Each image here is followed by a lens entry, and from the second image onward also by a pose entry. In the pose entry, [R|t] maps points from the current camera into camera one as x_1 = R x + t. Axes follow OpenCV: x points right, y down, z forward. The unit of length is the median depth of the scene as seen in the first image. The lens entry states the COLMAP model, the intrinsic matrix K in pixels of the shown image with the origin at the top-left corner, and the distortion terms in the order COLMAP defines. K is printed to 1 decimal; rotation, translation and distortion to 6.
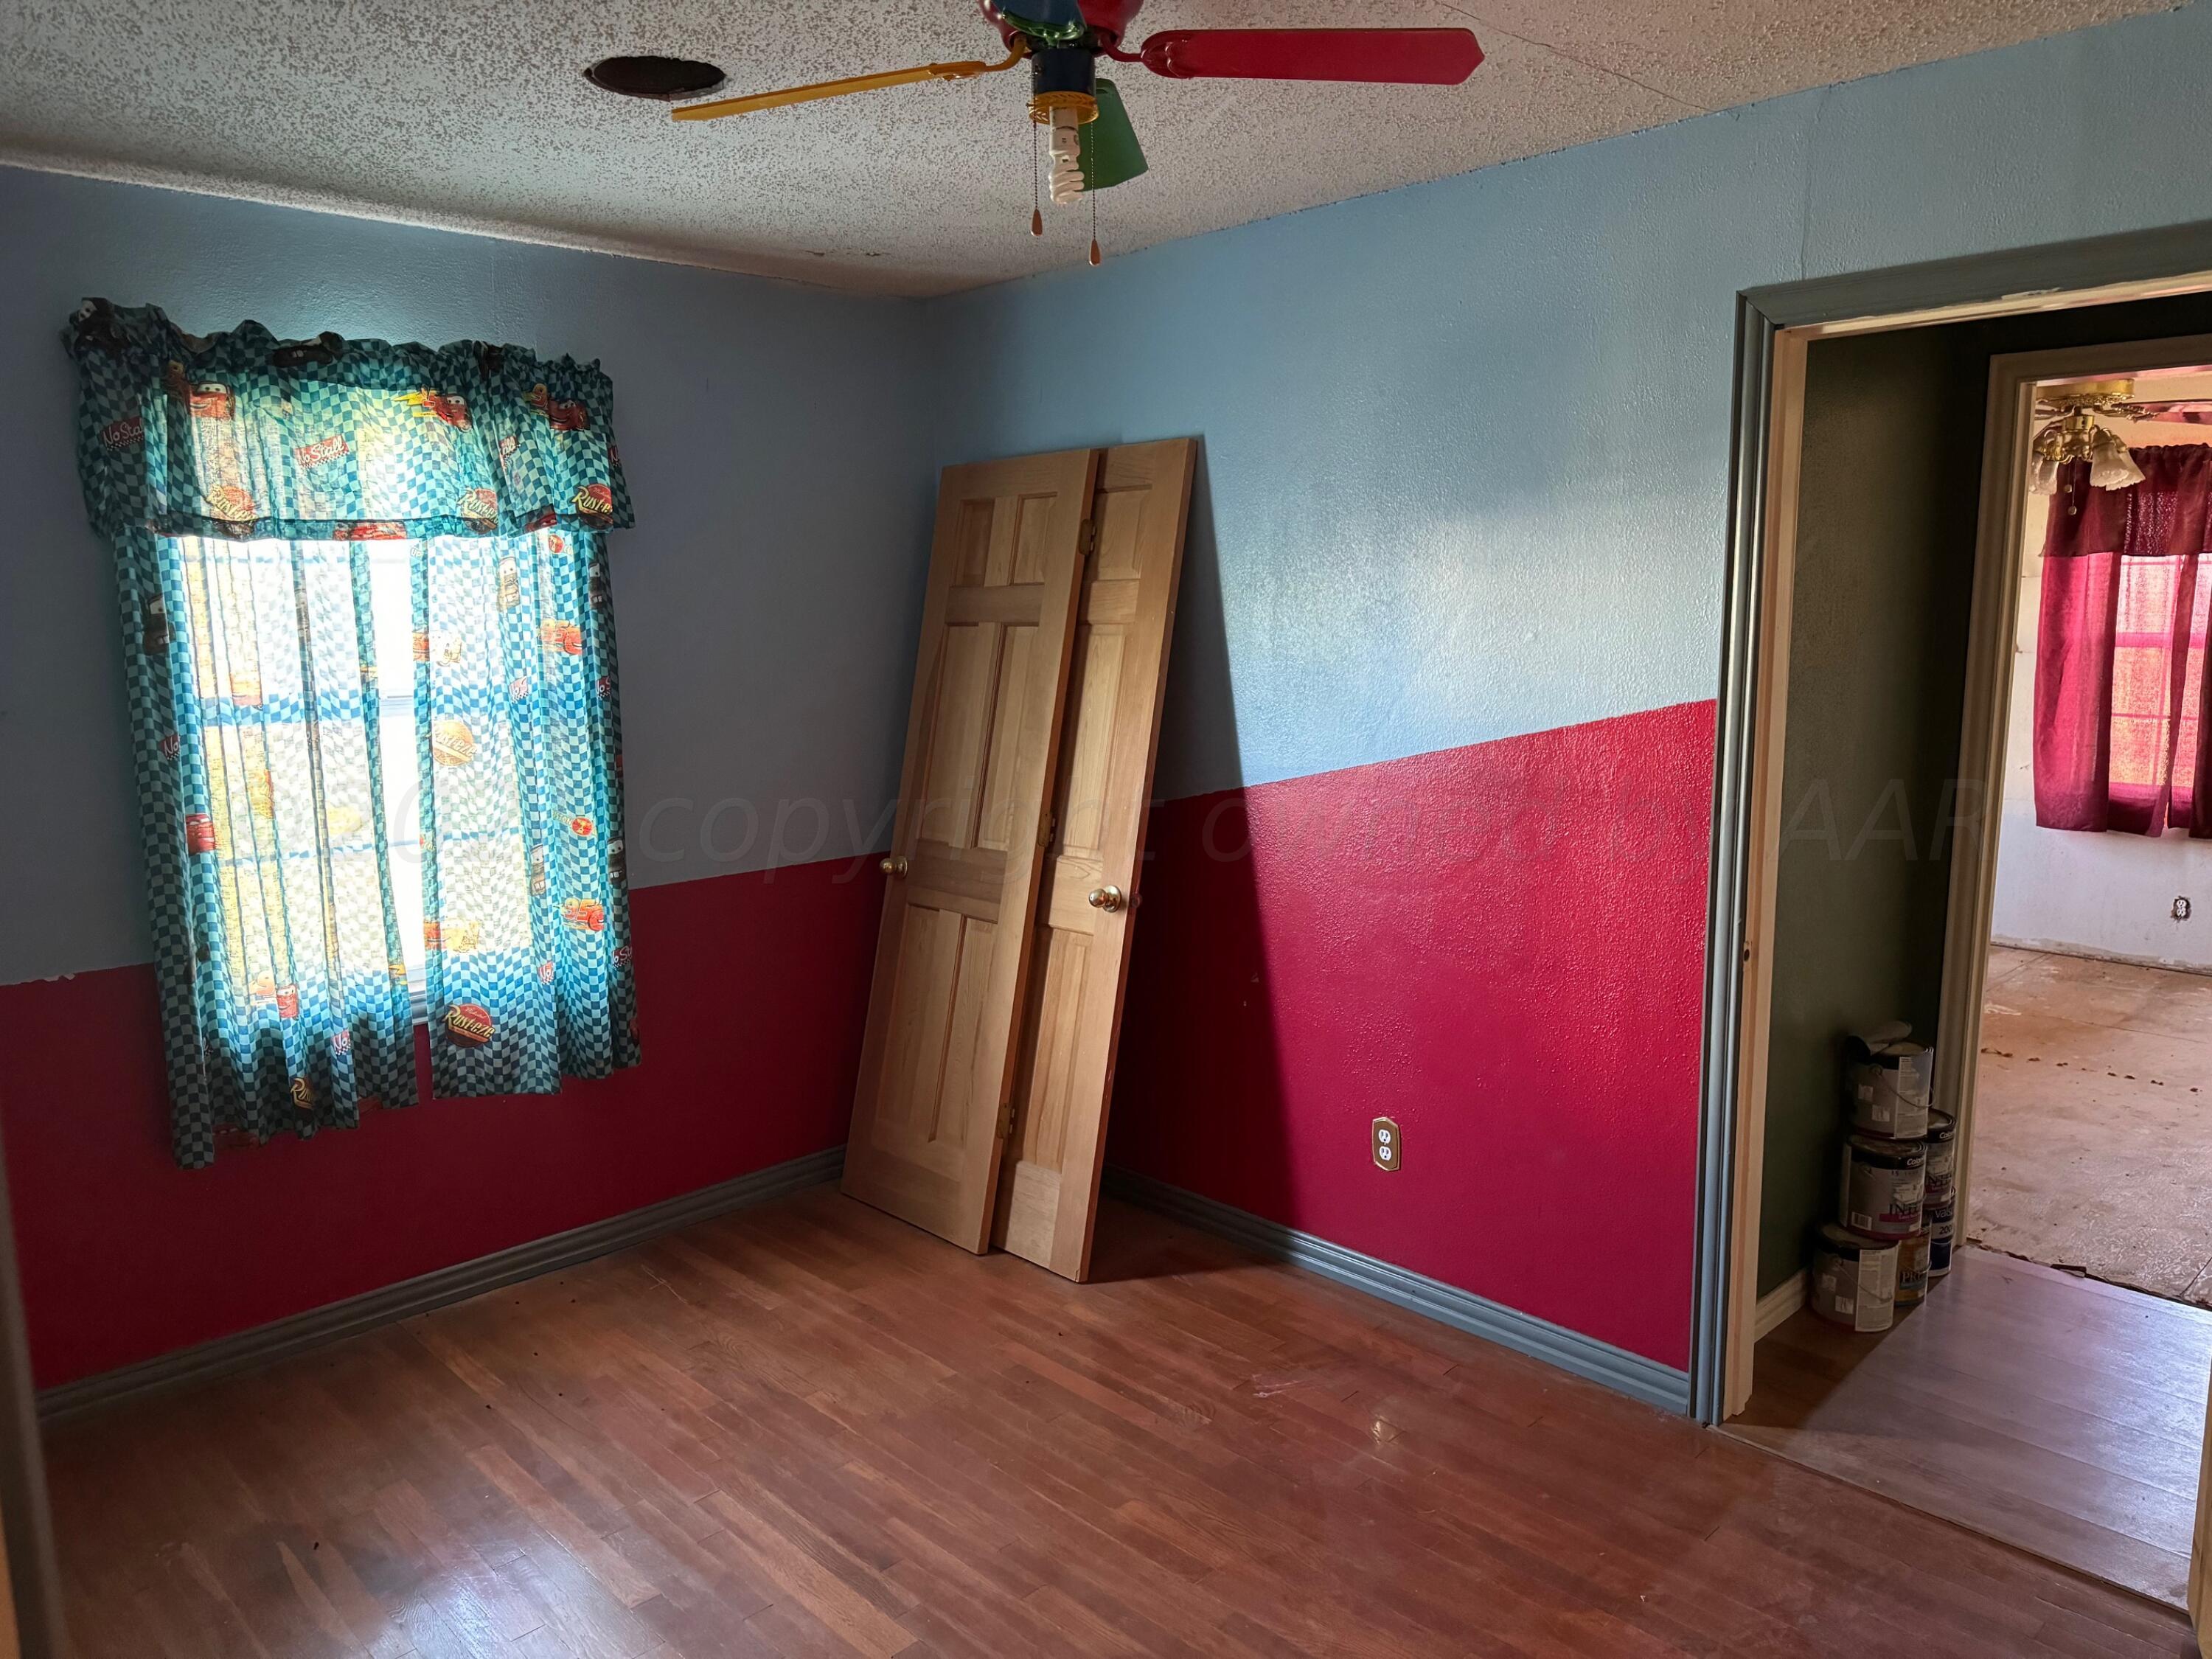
lens RADIAL K [[1583.7, 0, 1108.2], [0, 1583.7, 827.8], [0, 0, 1]] dist [0.016431, 0.006774]
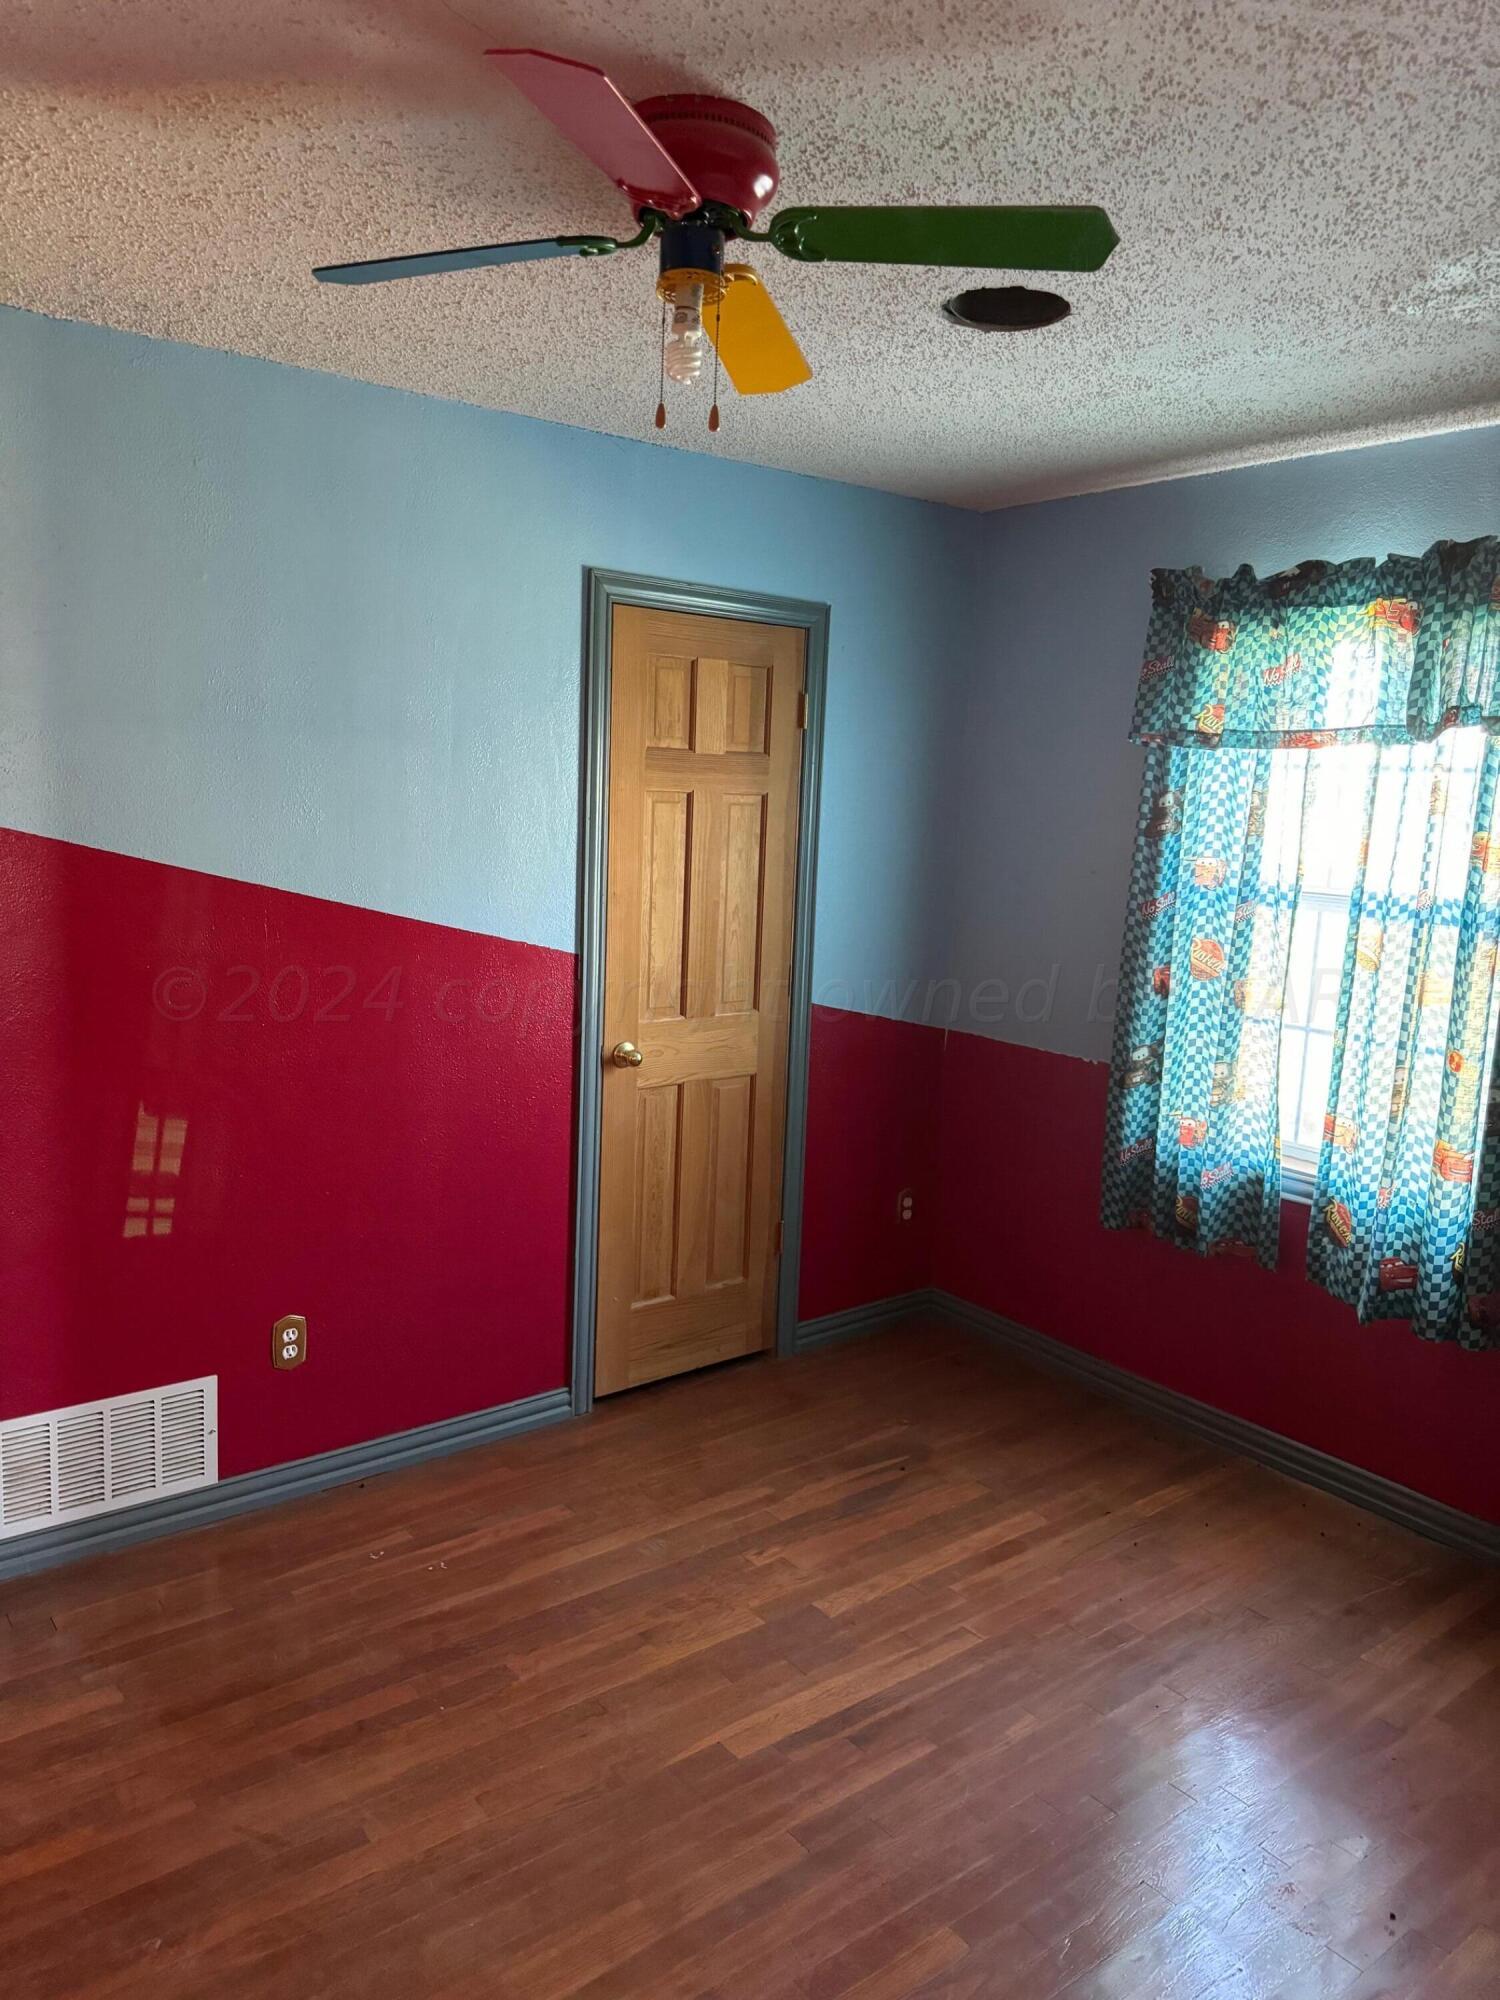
lens RADIAL K [[1432.0, 0, 741.9], [0, 1432.0, 987.8], [0, 0, 1]] dist [0.016431, 0.006774]
pose [[-0.116748, 0.149924, -0.981780, 0.559818], [-0.184792, 0.967999, 0.169794, -0.115689], [0.975819, 0.201248, -0.085307, 0.728808]]
